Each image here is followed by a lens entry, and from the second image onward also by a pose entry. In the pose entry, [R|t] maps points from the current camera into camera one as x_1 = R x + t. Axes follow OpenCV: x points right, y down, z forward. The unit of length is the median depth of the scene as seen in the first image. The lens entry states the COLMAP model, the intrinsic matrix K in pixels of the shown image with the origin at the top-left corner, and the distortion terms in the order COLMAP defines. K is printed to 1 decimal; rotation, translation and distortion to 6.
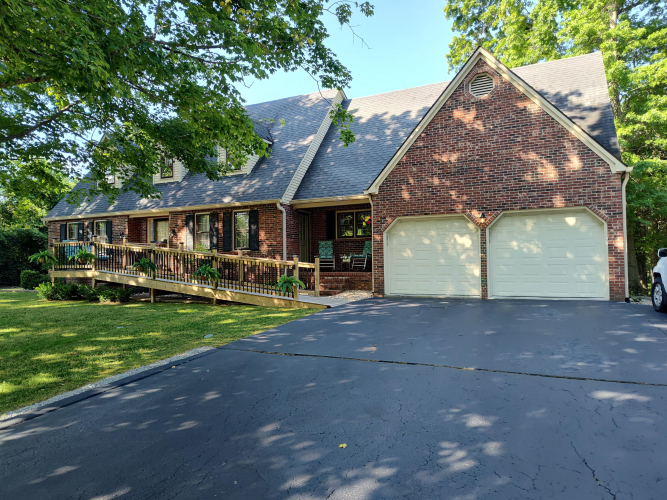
lens RADIAL K [[440.4, 0, 333.5], [0, 440.4, 250.0], [0, 0, 1]] dist [0.000078, -0.002559]
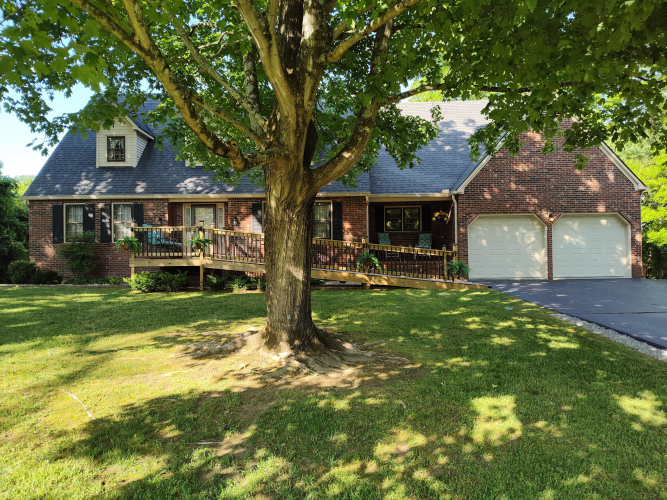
lens RADIAL K [[440.4, 0, 333.5], [0, 440.4, 250.0], [0, 0, 1]] dist [0.000078, -0.002559]
pose [[0.911451, 0.010709, 0.411270, -0.741151], [-0.011186, 0.999937, -0.001246, 0.030233], [-0.411258, -0.003465, 0.911513, 0.071874]]
